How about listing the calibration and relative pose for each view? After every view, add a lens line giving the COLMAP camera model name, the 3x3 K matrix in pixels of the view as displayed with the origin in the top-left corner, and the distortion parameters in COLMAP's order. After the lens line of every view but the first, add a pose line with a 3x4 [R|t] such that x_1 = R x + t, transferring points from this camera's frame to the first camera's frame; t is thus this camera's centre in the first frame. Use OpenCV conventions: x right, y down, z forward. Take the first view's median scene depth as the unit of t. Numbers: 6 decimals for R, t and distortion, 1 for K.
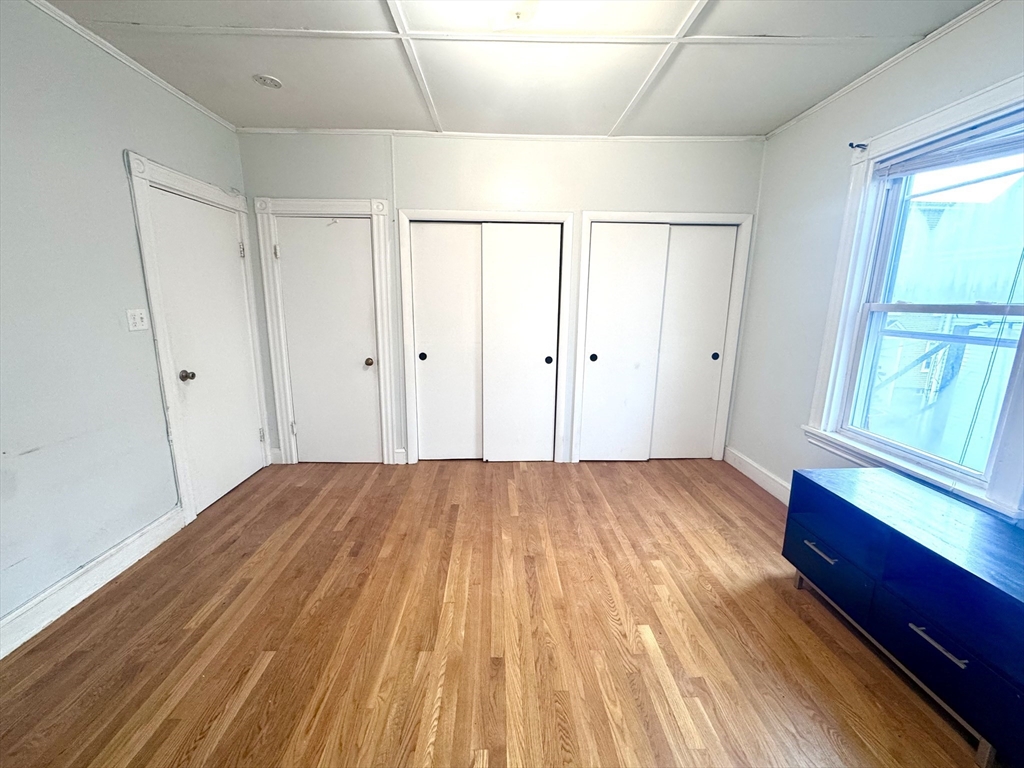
lens RADIAL K [[407.8, 0, 511.3], [0, 407.8, 383.6], [0, 0, 1]] dist [-0.003793, 0.000442]
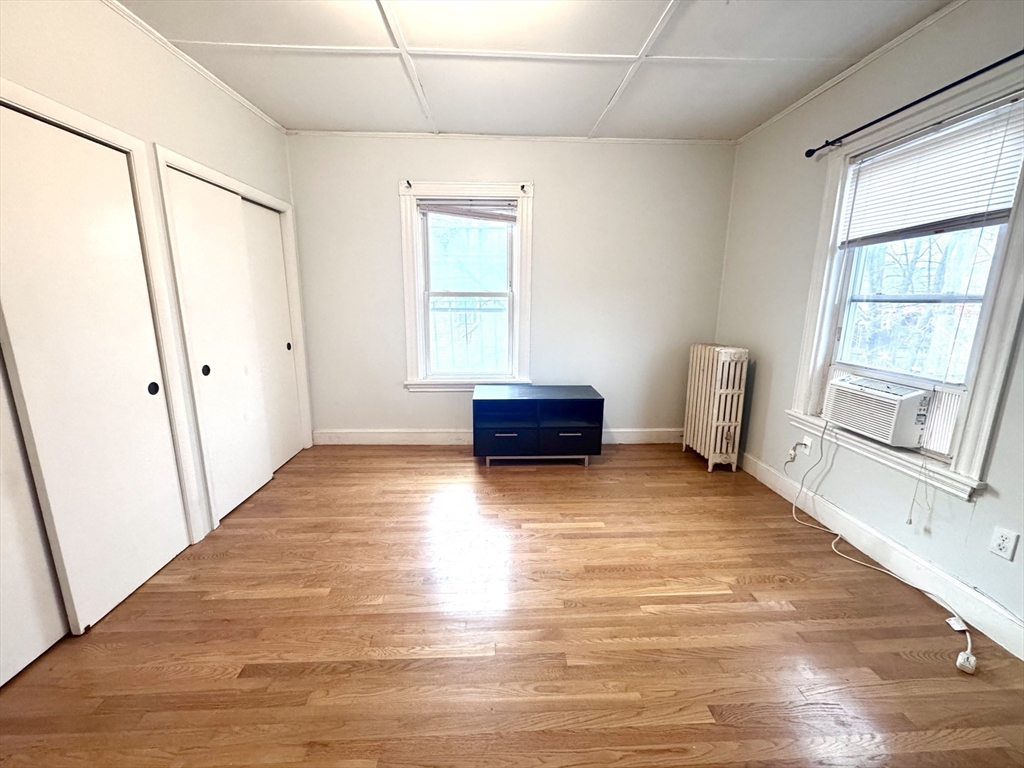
lens RADIAL K [[407.8, 0, 512.9], [0, 407.8, 381.8], [0, 0, 1]] dist [-0.003793, 0.000442]
pose [[-0.013684, -0.214359, 0.976659, -0.619555], [0.192490, 0.957916, 0.212942, -0.117037], [-0.981204, 0.190911, 0.028153, 0.605805]]
